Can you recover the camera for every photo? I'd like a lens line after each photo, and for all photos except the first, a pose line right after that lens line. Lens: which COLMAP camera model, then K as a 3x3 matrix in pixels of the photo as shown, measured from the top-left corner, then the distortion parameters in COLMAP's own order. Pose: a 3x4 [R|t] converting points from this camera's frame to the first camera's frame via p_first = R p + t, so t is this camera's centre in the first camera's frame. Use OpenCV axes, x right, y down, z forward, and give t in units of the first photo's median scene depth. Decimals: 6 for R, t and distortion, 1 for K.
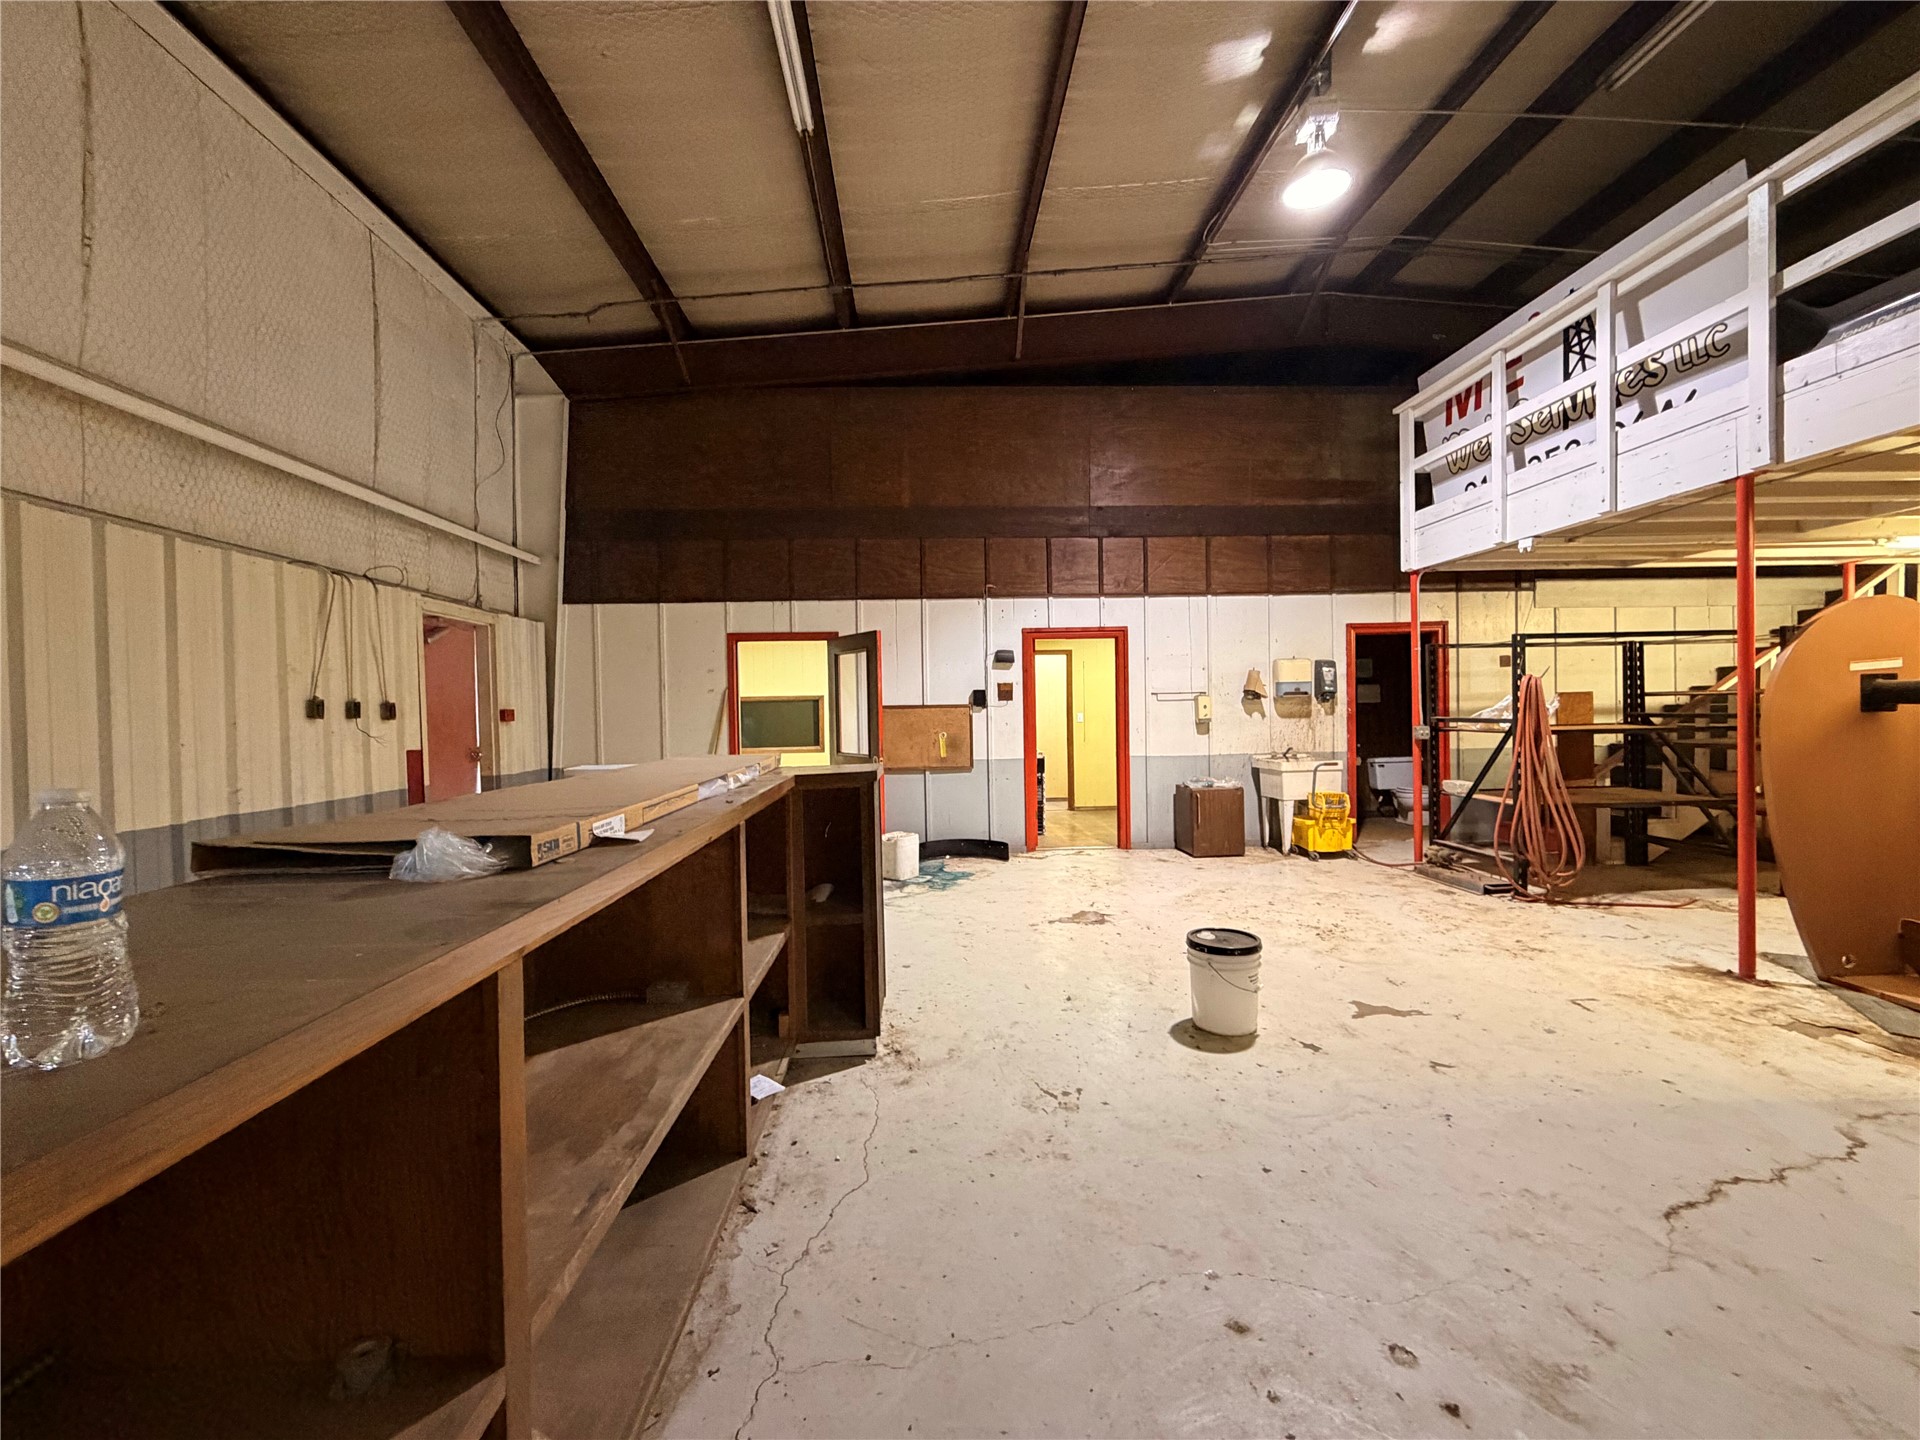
lens RADIAL K [[767.3, 0, 953.5], [0, 767.3, 718.6], [0, 0, 1]] dist [-0.001916, 0.000914]
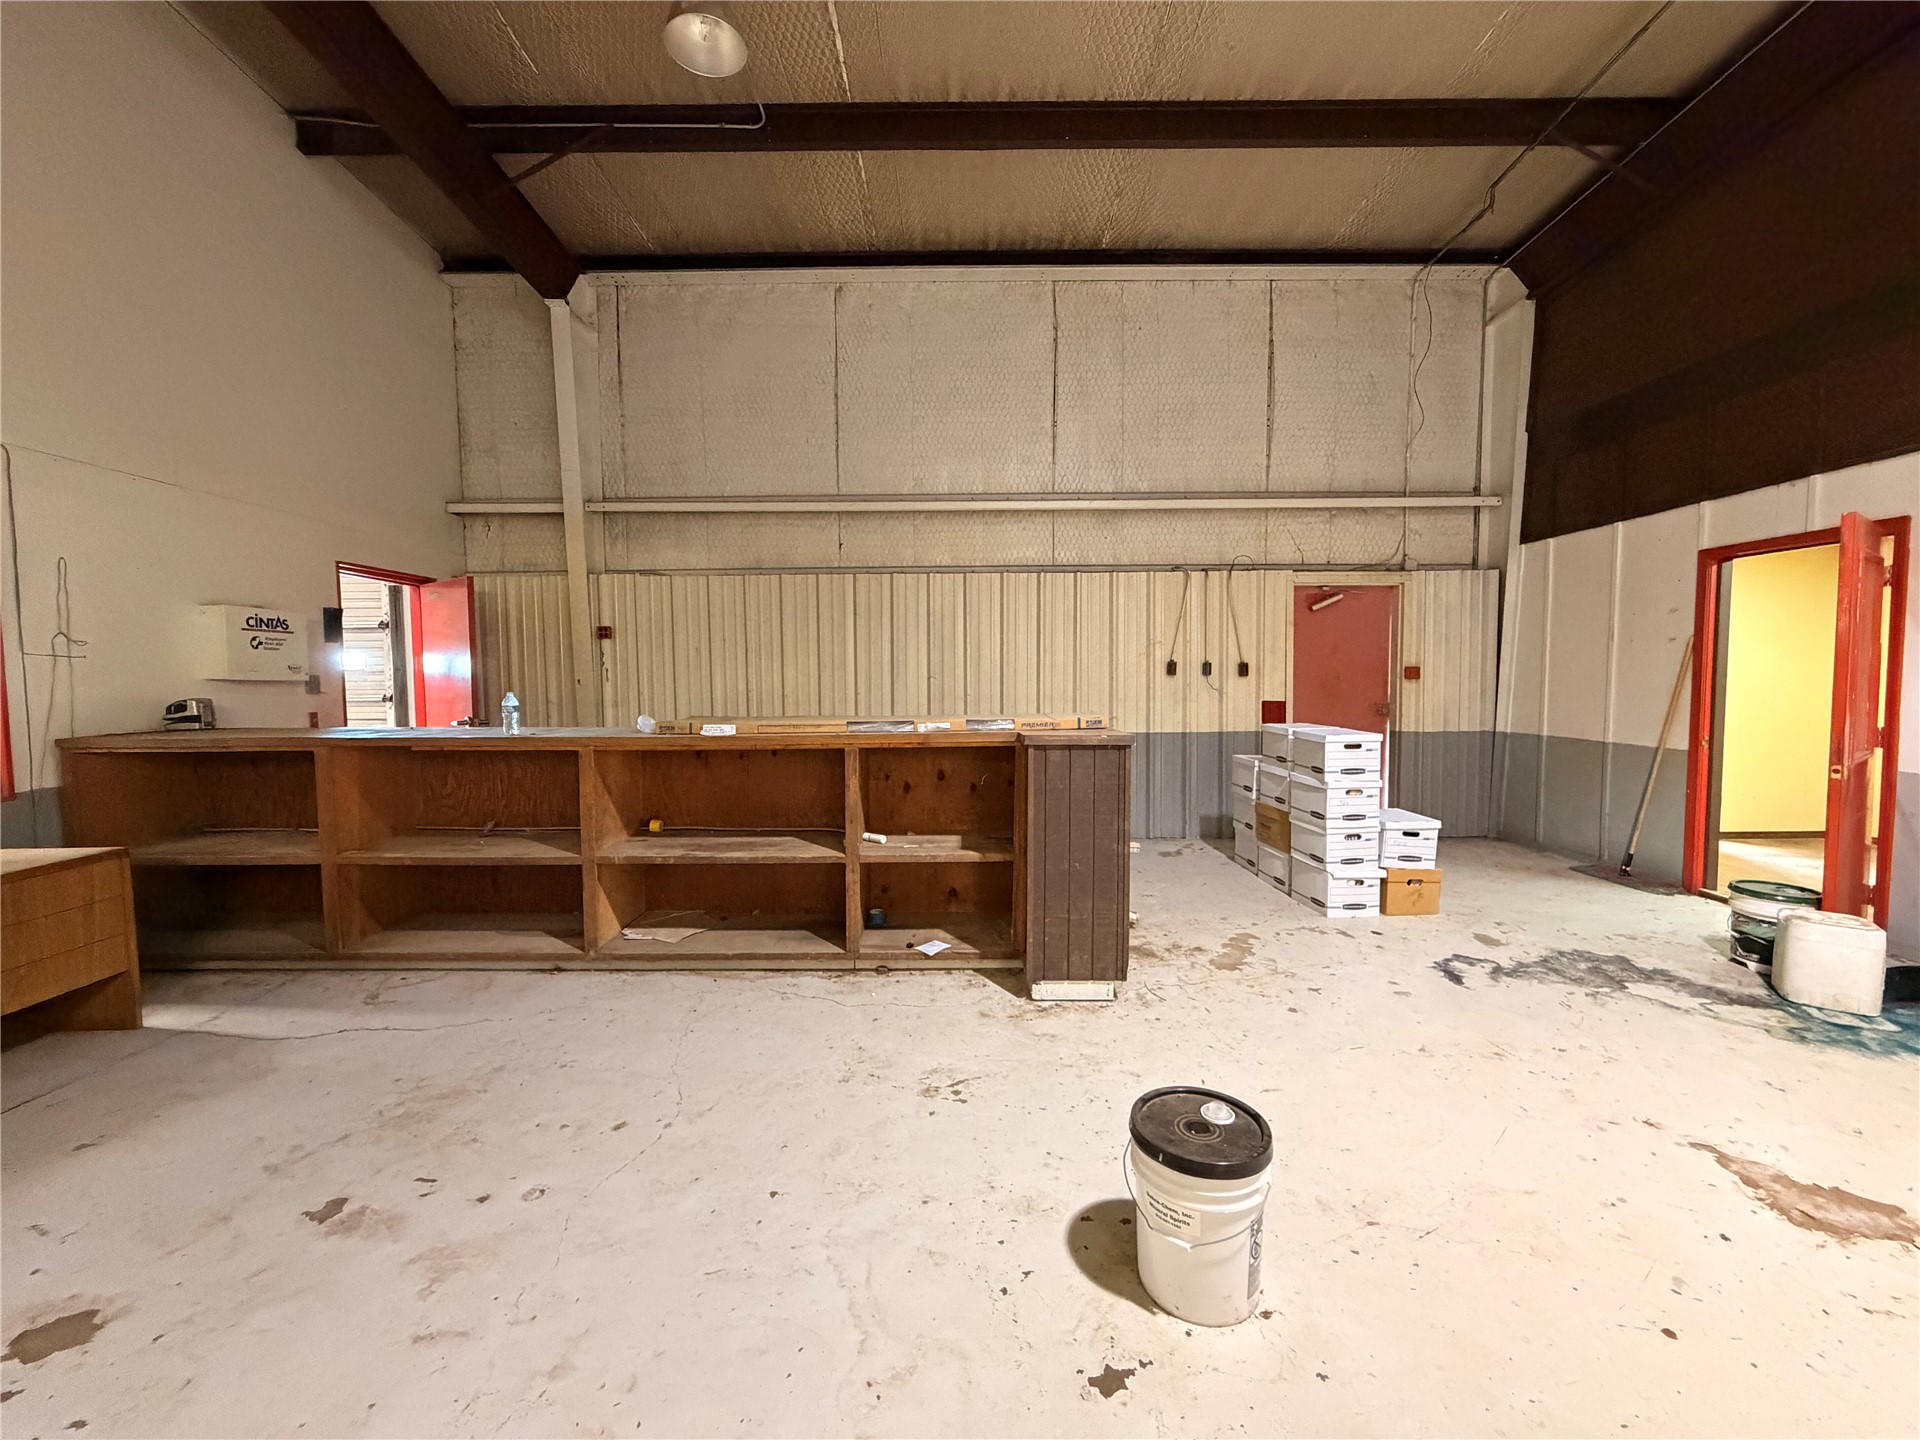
lens RADIAL K [[767.3, 0, 955.8], [0, 767.3, 723.2], [0, 0, 1]] dist [-0.001916, 0.000914]
pose [[-0.039698, 0.079827, -0.996018, 0.546152], [-0.005039, 0.996775, 0.080088, -0.019521], [0.999199, 0.008198, -0.039168, 0.538713]]
